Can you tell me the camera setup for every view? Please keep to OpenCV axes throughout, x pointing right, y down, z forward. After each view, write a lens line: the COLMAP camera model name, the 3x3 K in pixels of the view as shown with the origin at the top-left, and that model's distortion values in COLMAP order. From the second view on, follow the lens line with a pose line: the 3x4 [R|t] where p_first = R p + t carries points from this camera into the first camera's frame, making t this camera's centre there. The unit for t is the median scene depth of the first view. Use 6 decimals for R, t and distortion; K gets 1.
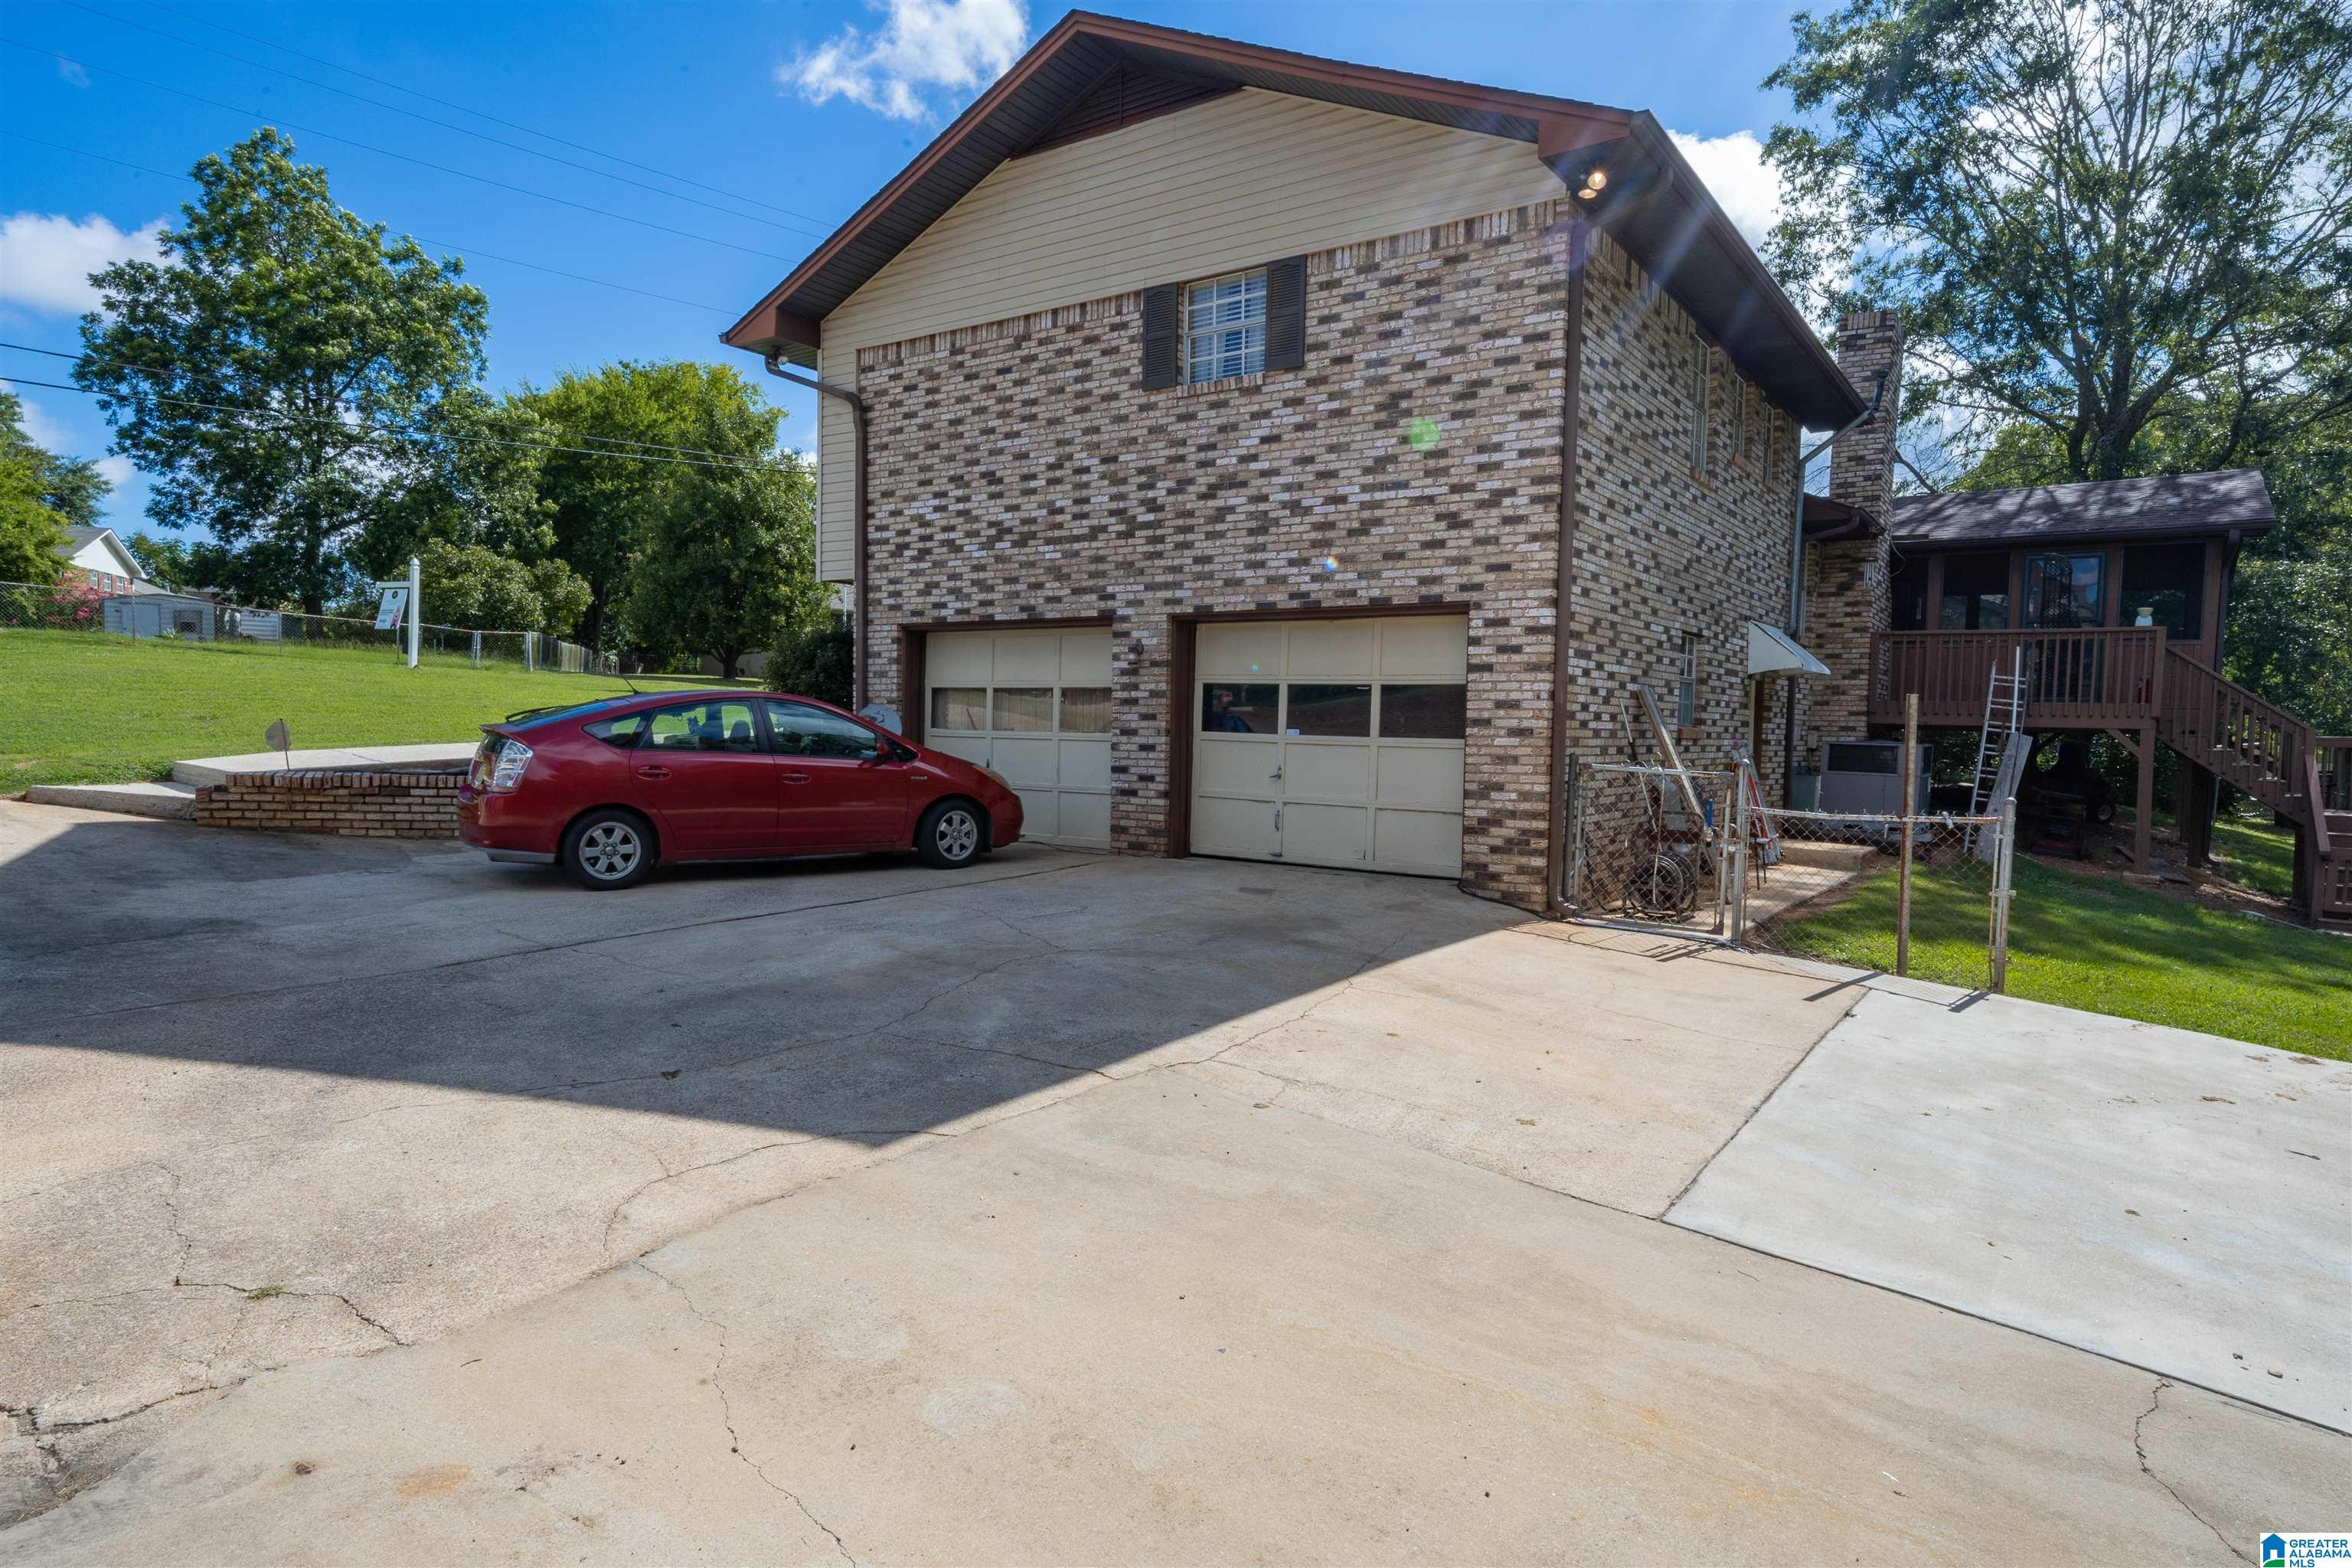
lens RADIAL K [[1374.2, 0, 1171.9], [0, 1374.2, 790.2], [0, 0, 1]] dist [0.022607, 0.000209]
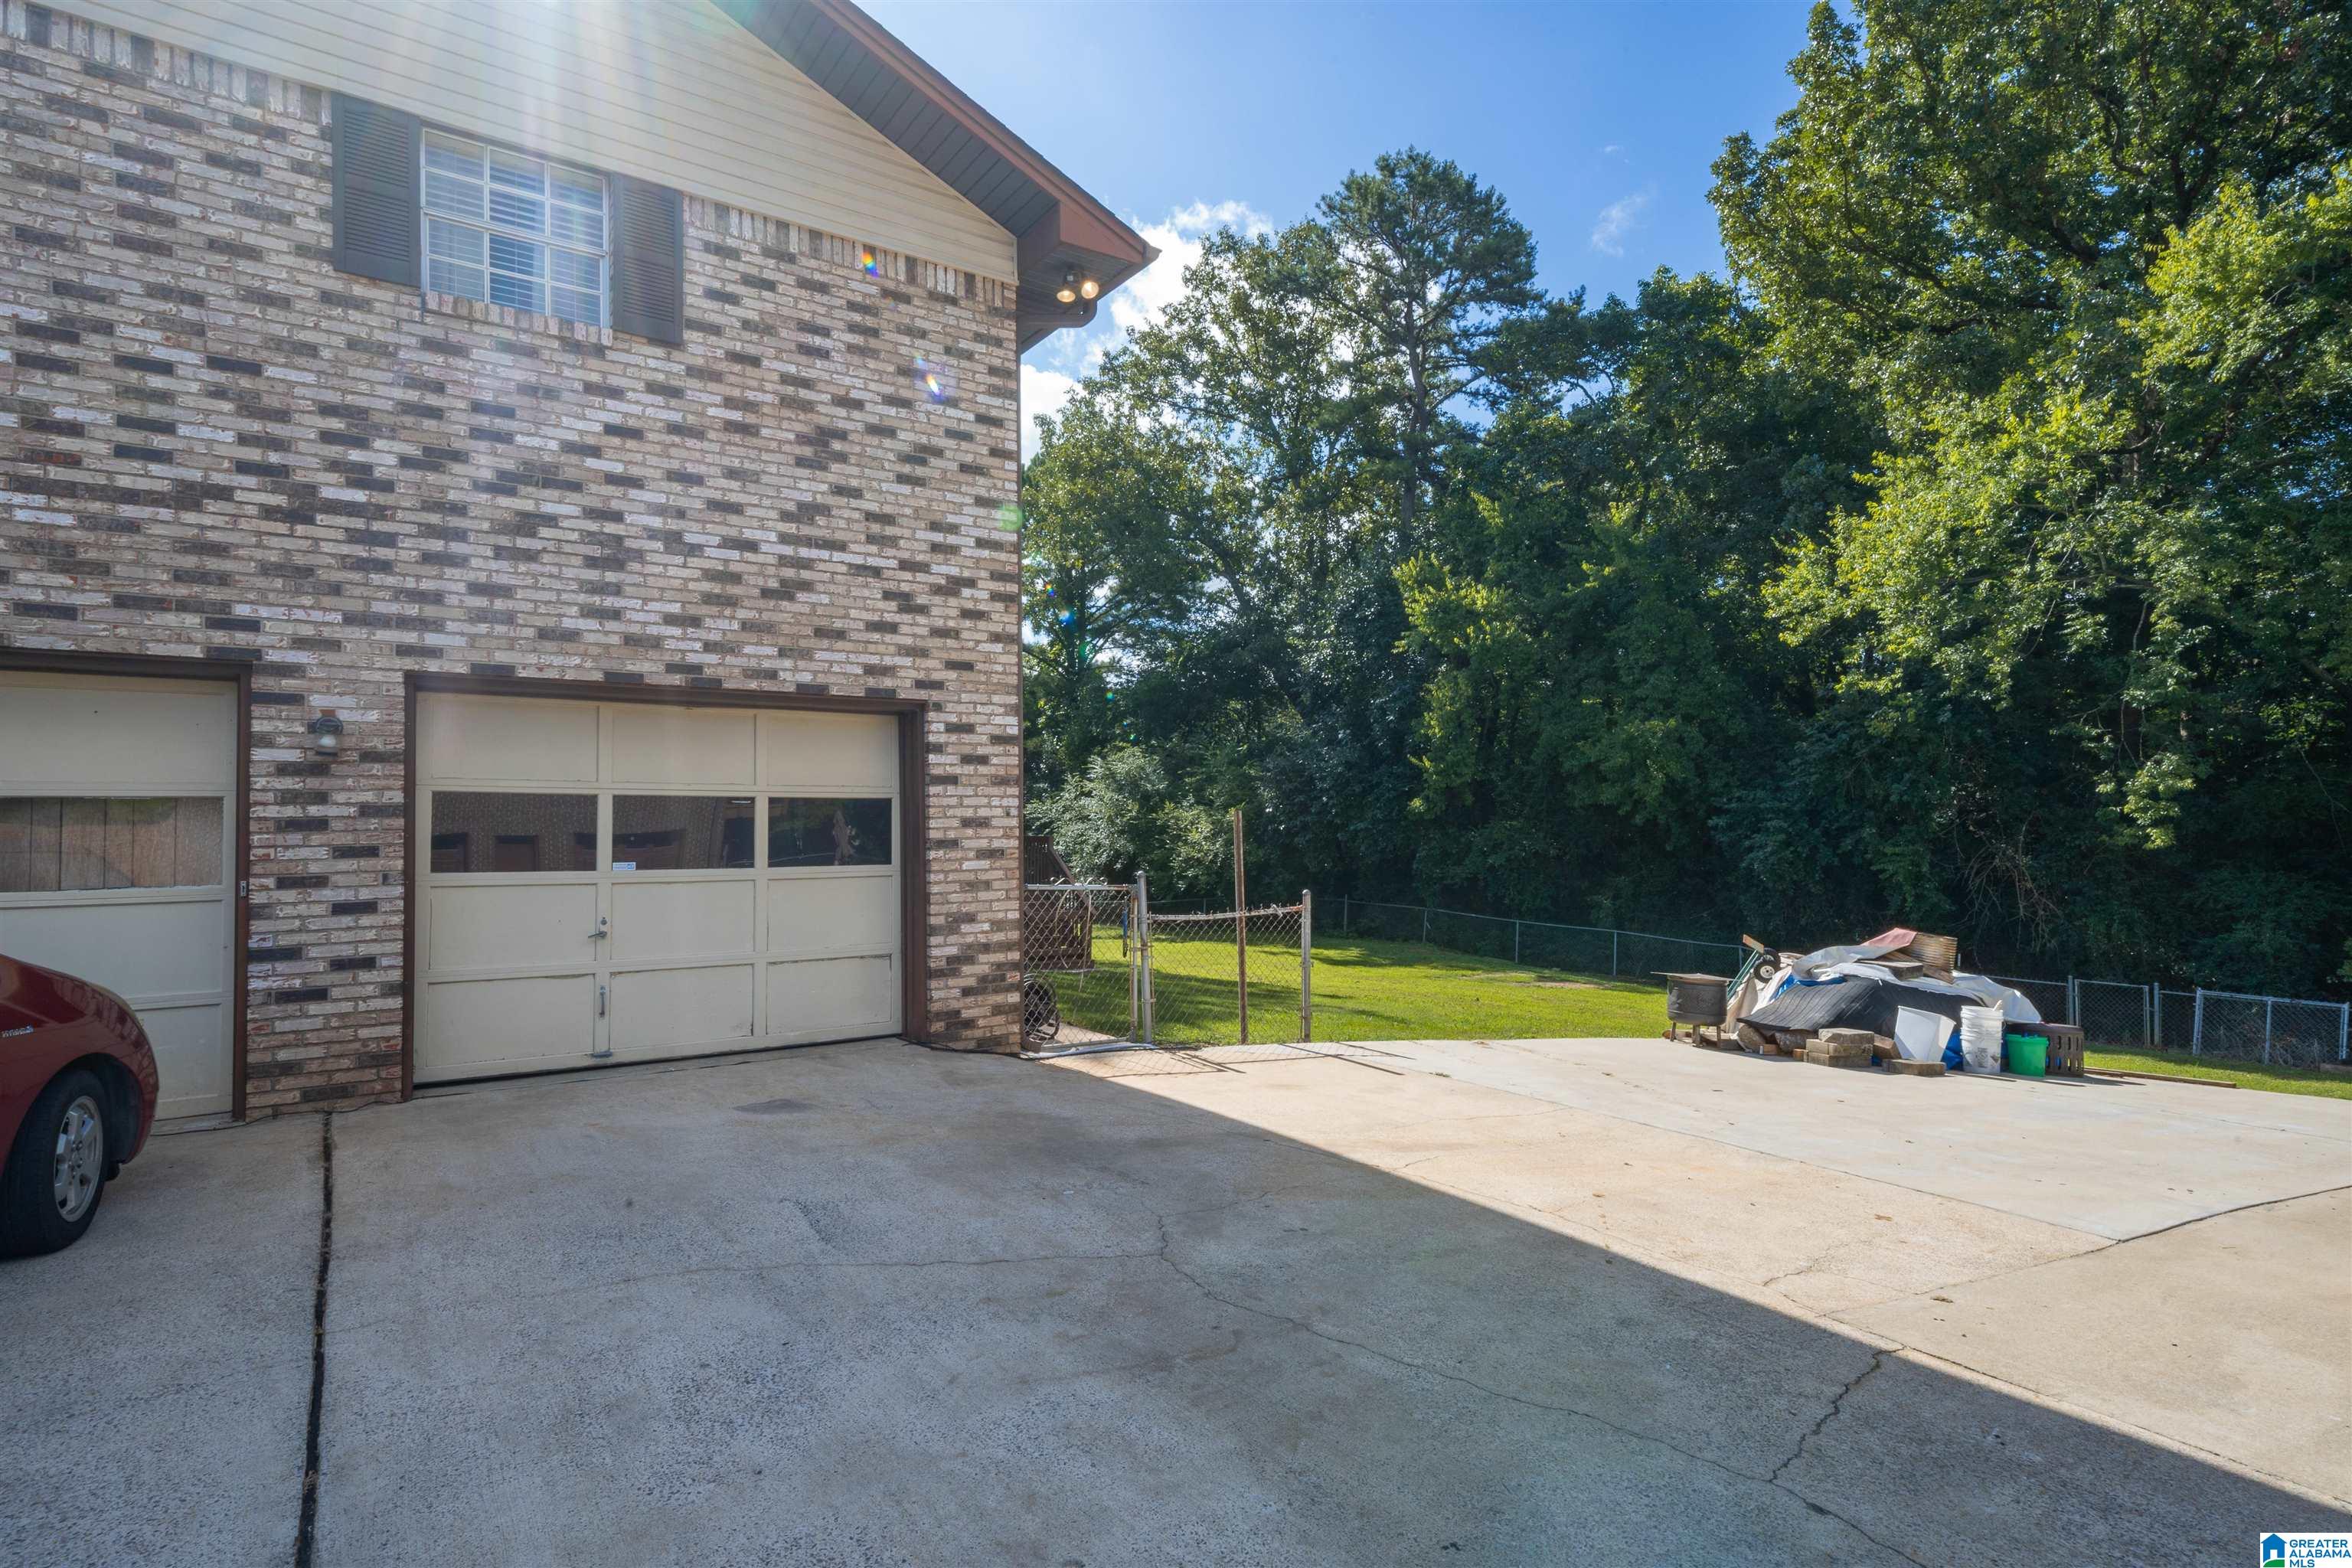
lens RADIAL K [[1206.7, 0, 1170.8], [0, 1206.7, 785.8], [0, 0, 1]] dist [0.020105, 0.001077]
pose [[0.336007, 0.015022, 0.941740, -0.411242], [0.061666, 0.997377, -0.037912, -0.045826], [-0.939839, 0.070812, 0.334199, 0.588847]]
